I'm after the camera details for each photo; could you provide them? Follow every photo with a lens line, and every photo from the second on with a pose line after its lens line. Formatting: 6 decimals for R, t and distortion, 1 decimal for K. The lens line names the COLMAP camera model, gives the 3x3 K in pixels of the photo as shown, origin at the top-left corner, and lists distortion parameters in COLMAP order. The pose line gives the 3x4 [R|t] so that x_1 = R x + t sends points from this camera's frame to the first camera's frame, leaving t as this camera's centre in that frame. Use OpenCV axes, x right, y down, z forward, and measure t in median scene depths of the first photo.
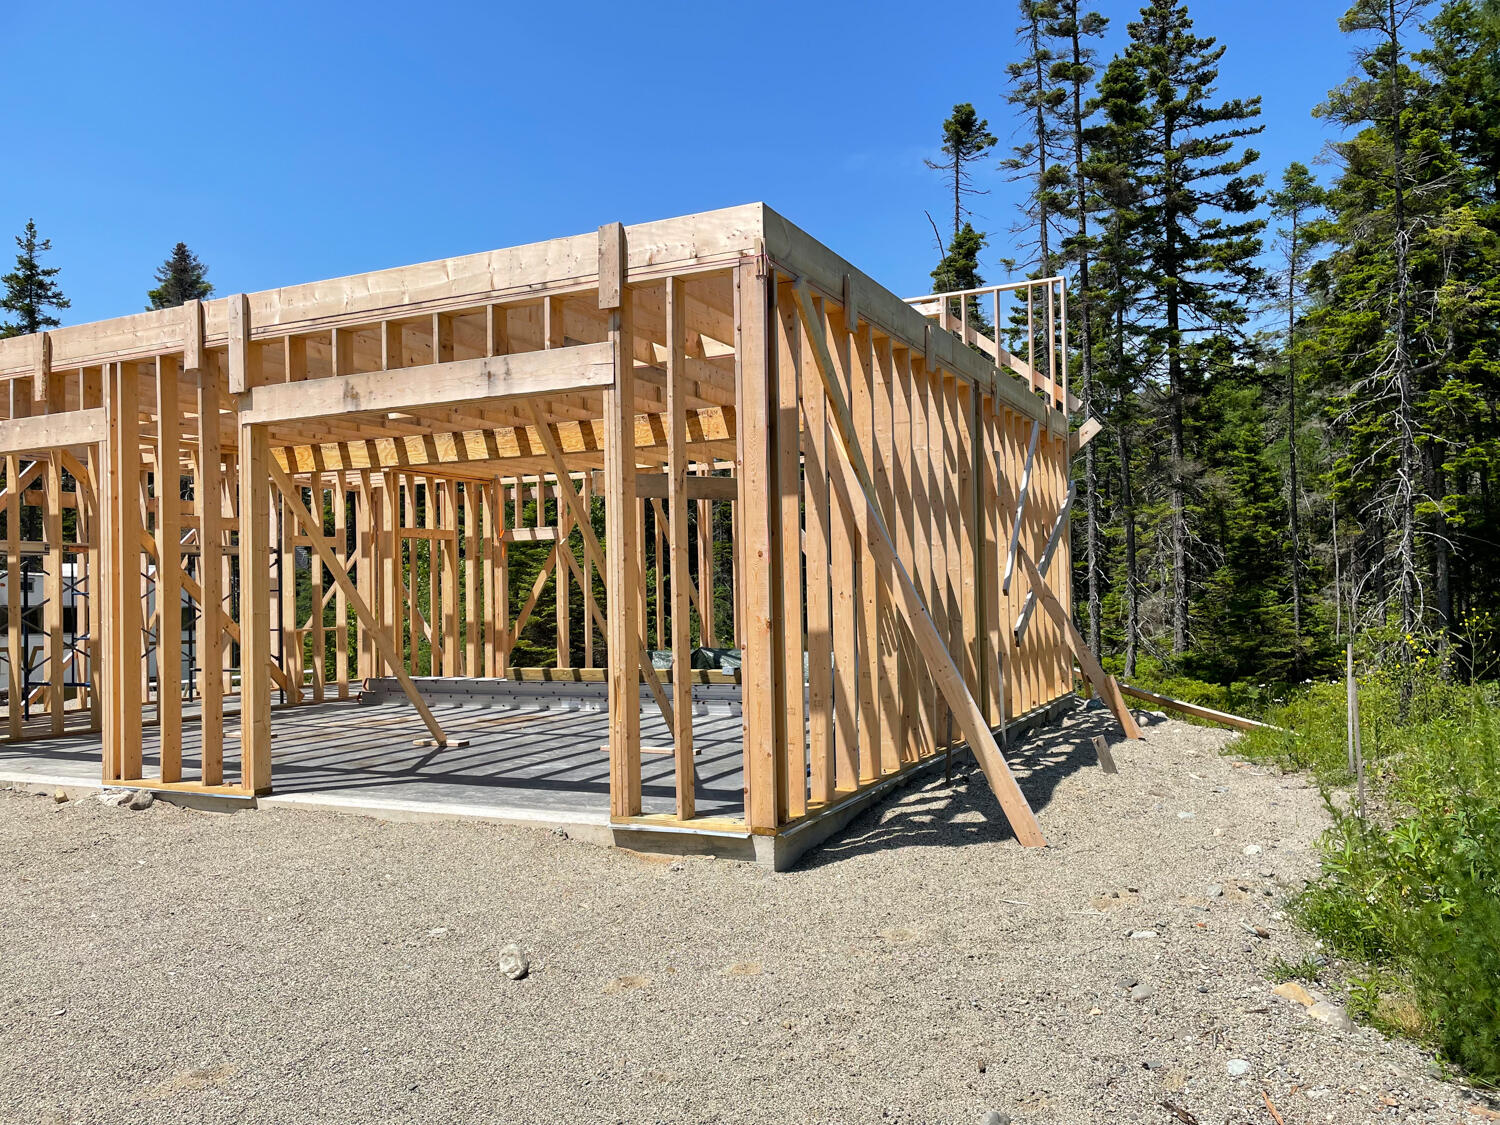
lens RADIAL K [[1128.2, 0, 761.4], [0, 1128.2, 567.0], [0, 0, 1]] dist [0.103943, -0.138274]
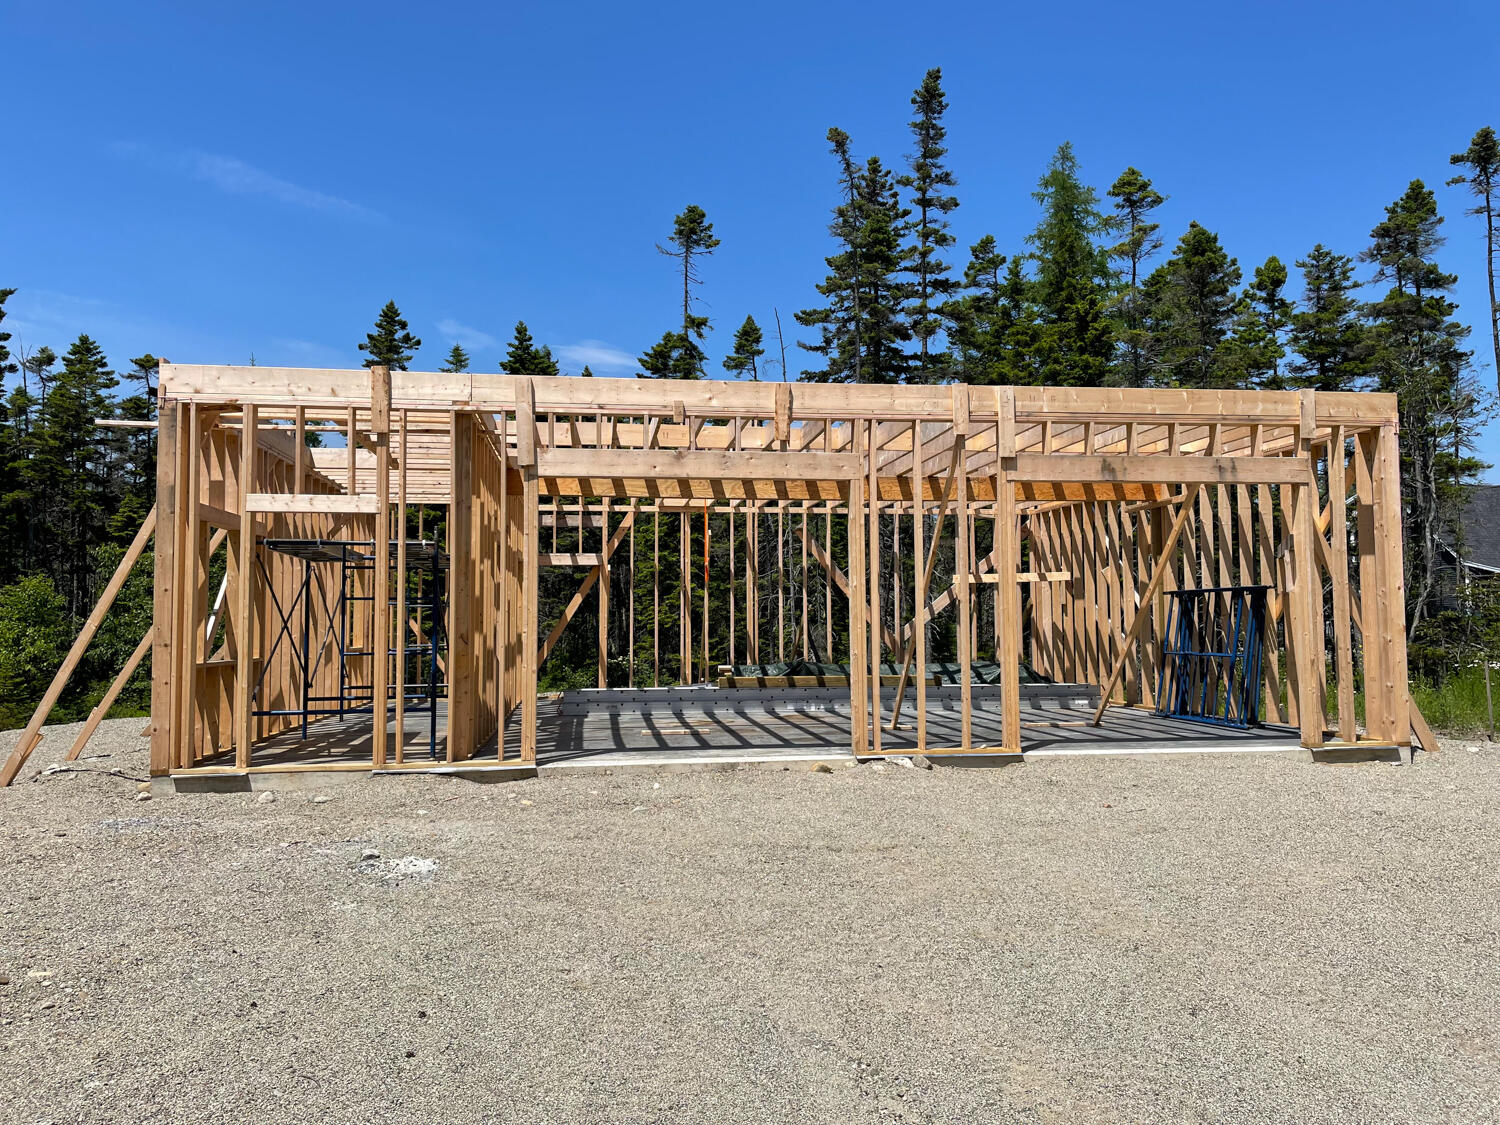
lens RADIAL K [[1120.0, 0, 755.7], [0, 1120.0, 564.6], [0, 0, 1]] dist [0.097437, -0.116878]
pose [[0.831762, 0.043492, 0.553425, -1.303096], [-0.022501, 0.998748, -0.044670, 0.038682], [-0.554675, 0.024702, 0.831700, 0.047757]]
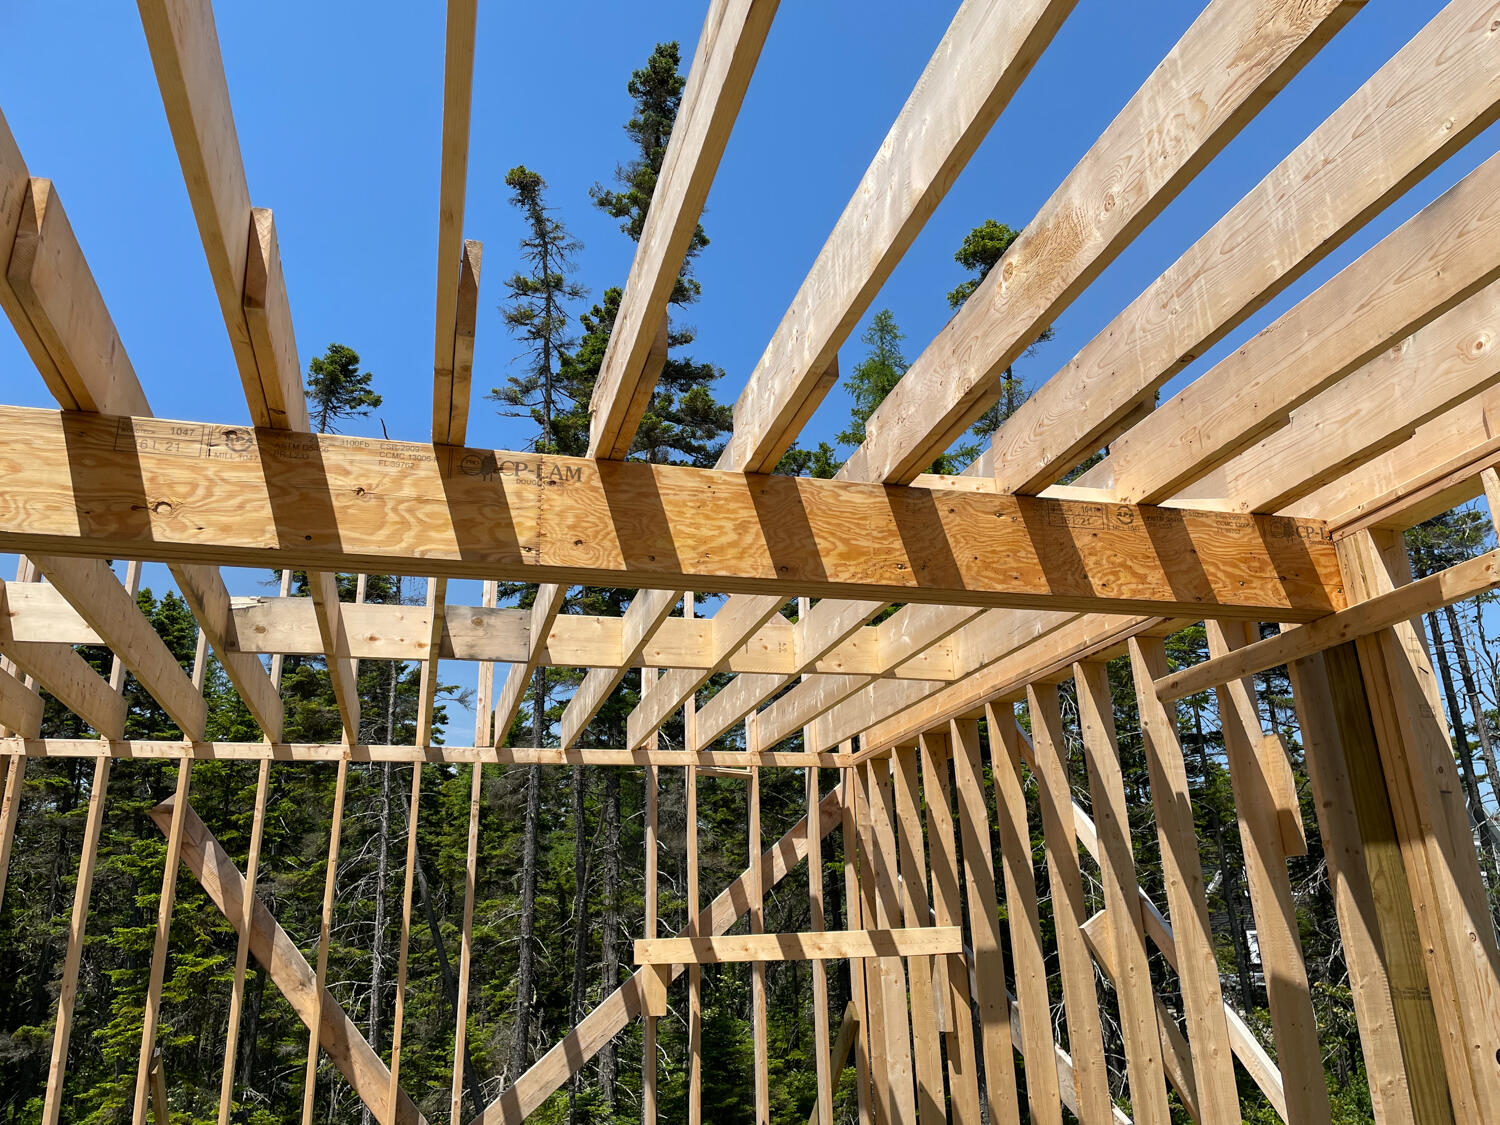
lens RADIAL K [[1128.2, 0, 761.4], [0, 1128.2, 567.0], [0, 0, 1]] dist [0.103943, -0.138274]
pose [[0.744182, 0.217673, 0.631515, -0.225070], [0.002325, 0.944565, -0.328316, -0.033844], [-0.667973, 0.245795, 0.702422, 1.014076]]
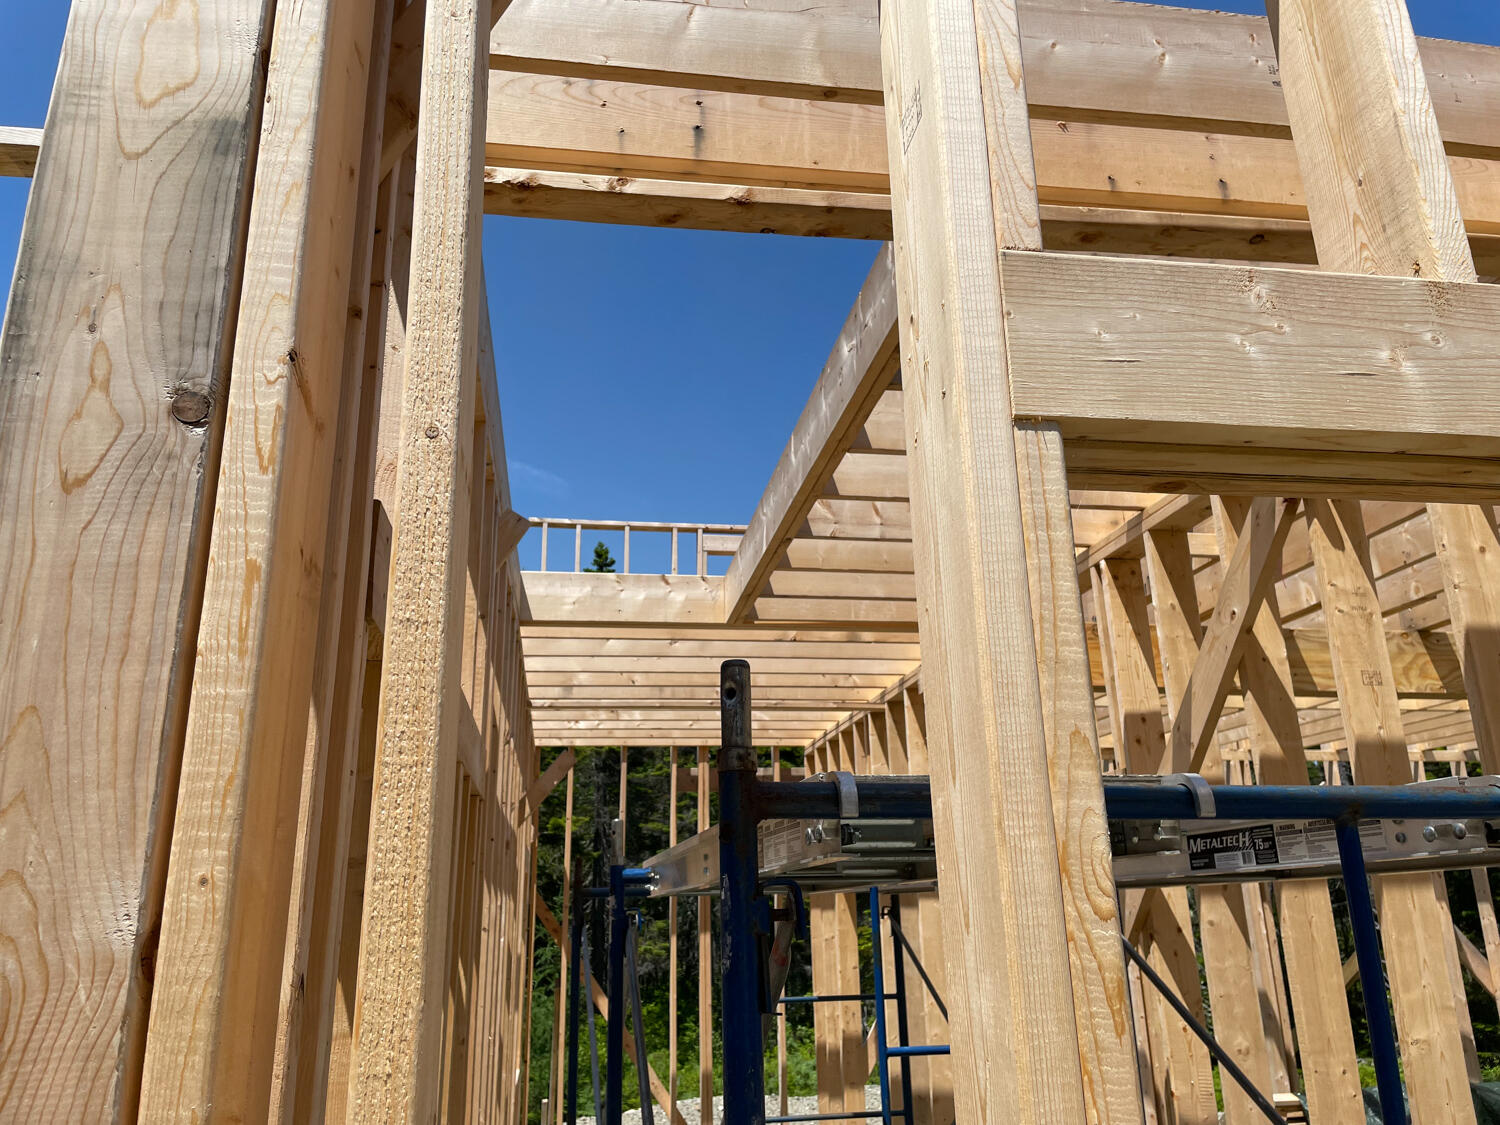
lens RADIAL K [[1119.9, 0, 747.0], [0, 1119.9, 551.9], [0, 0, 1]] dist [0.098211, -0.131444]
pose [[0.824558, 0.175989, 0.537710, -1.174830], [-0.008876, 0.954298, -0.298724, -0.011466], [-0.565708, 0.241543, 0.788436, 1.186767]]
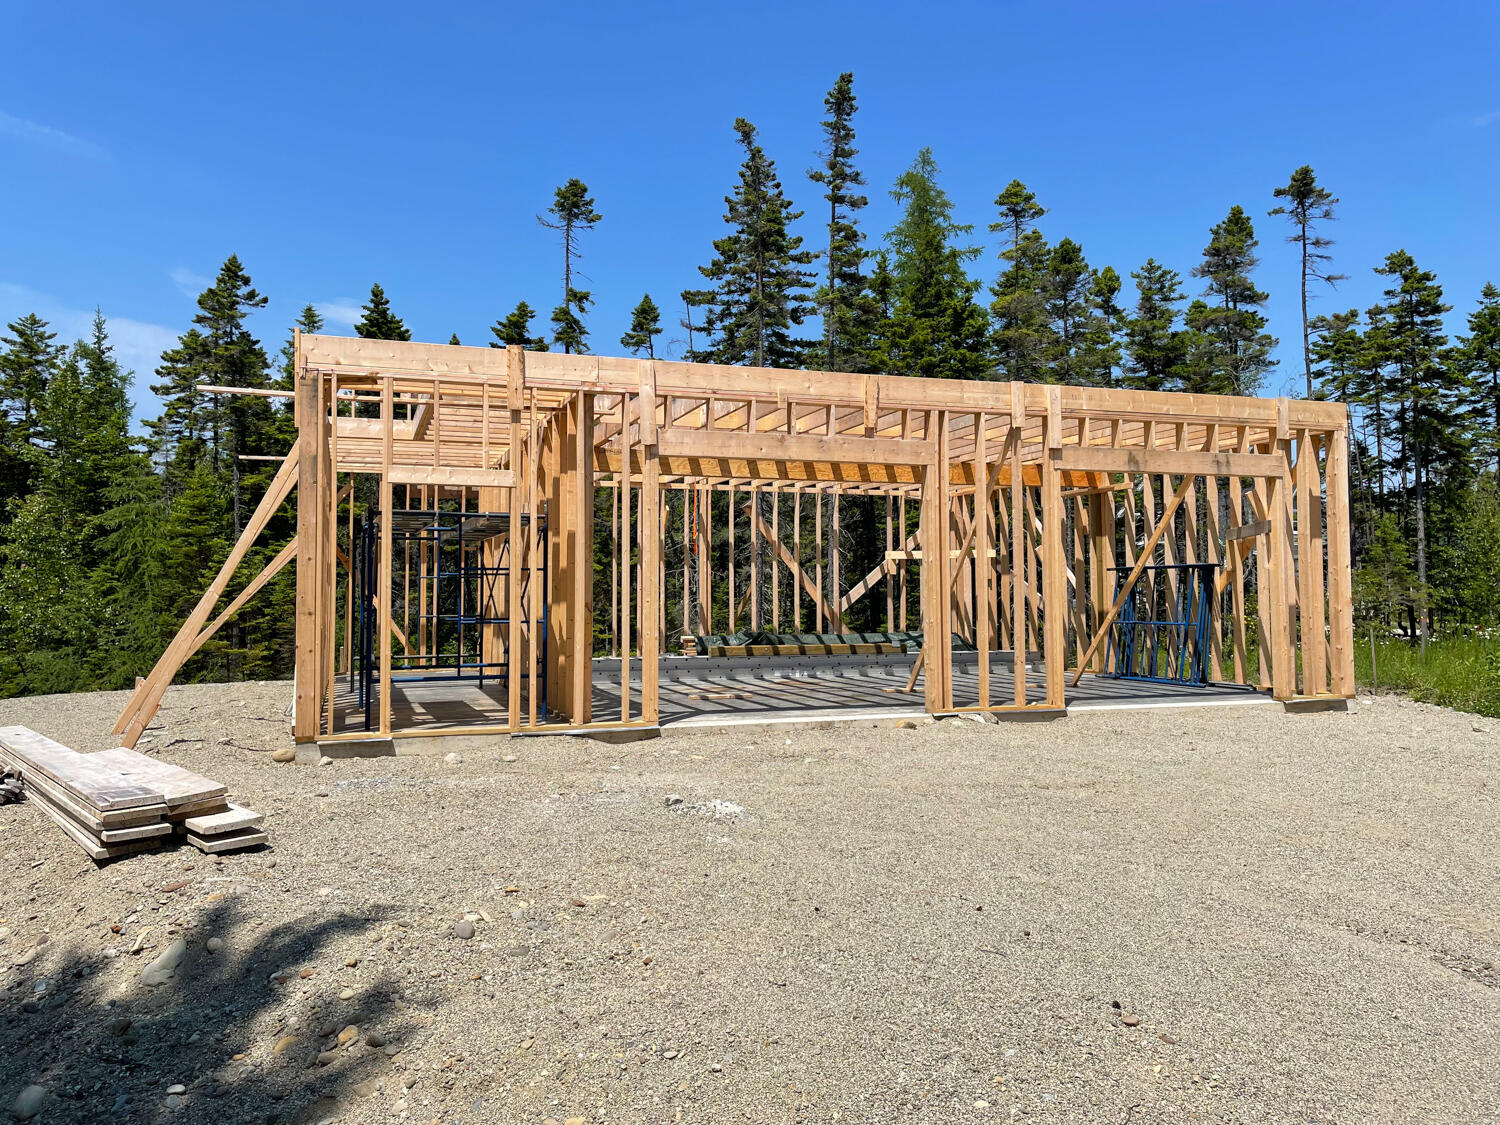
lens RADIAL K [[1119.9, 0, 747.0], [0, 1119.9, 551.9], [0, 0, 1]] dist [0.098211, -0.131444]
pose [[0.709445, 0.045044, 0.703320, -1.641313], [-0.025594, 0.998944, -0.038161, 0.051268], [-0.704296, 0.009072, 0.709848, 0.193884]]
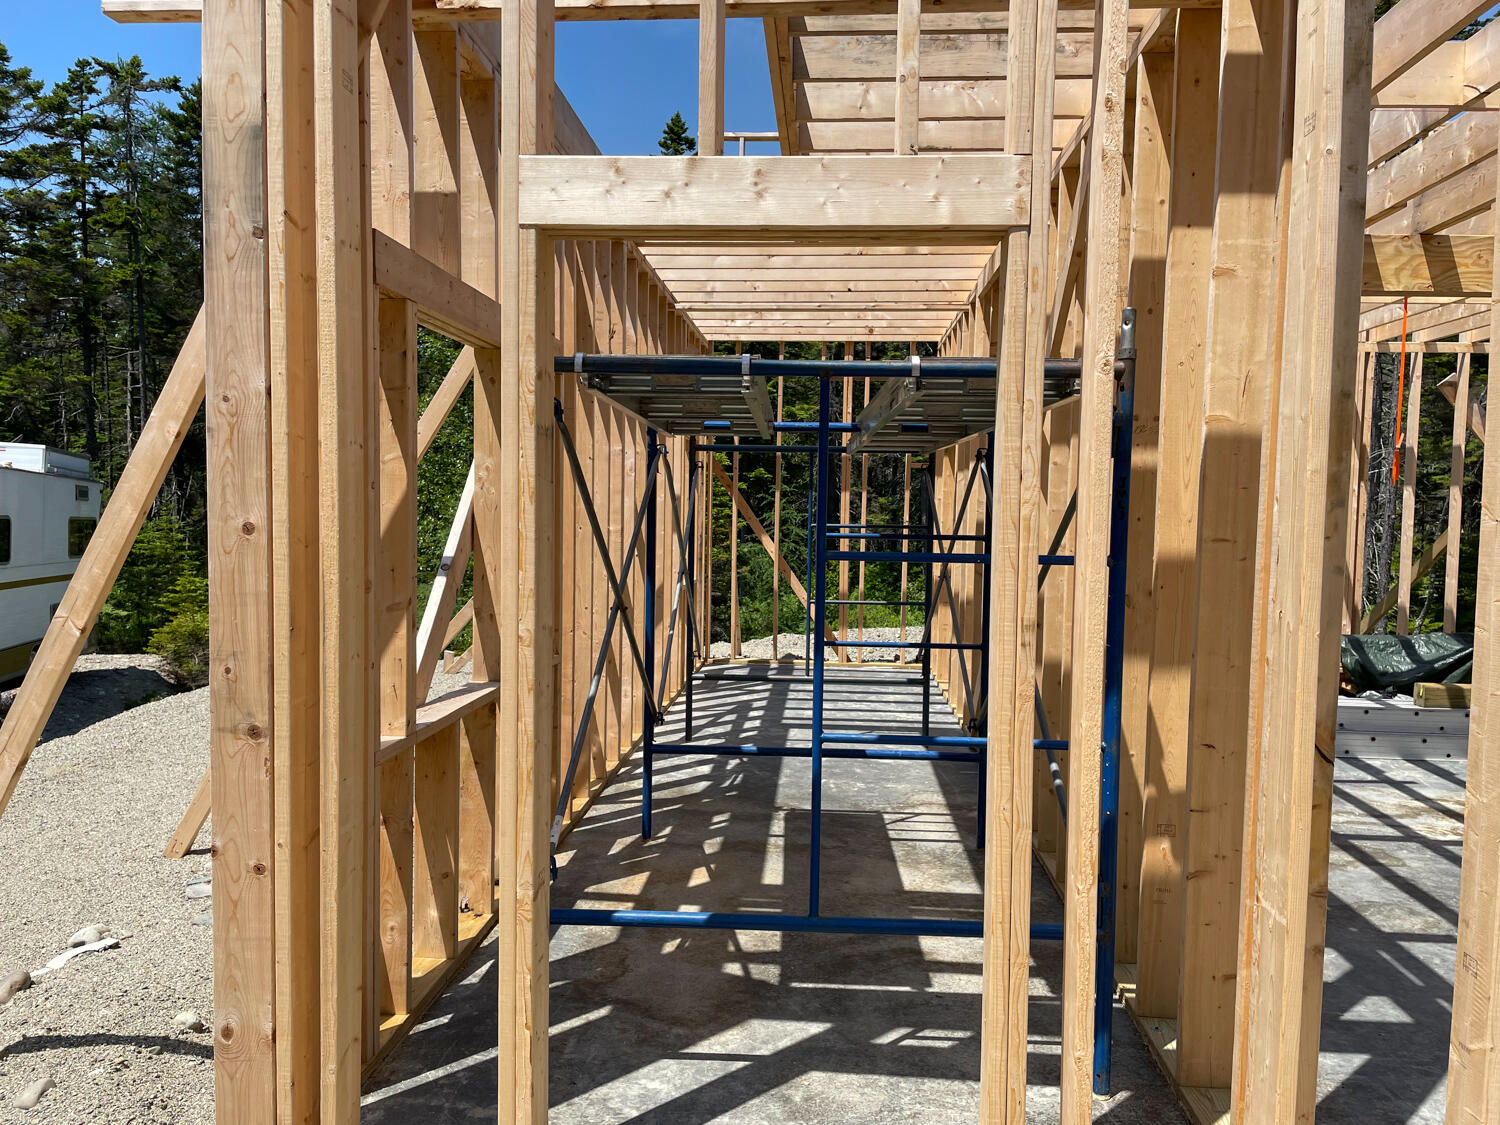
lens RADIAL K [[1128.0, 0, 759.3], [0, 1128.0, 559.0], [0, 0, 1]] dist [0.099872, -0.129377]
pose [[0.928576, 0.016071, 0.370793, -1.153462], [-0.042469, 0.997101, 0.063140, 0.010614], [-0.368703, -0.074378, 0.926567, 0.955213]]
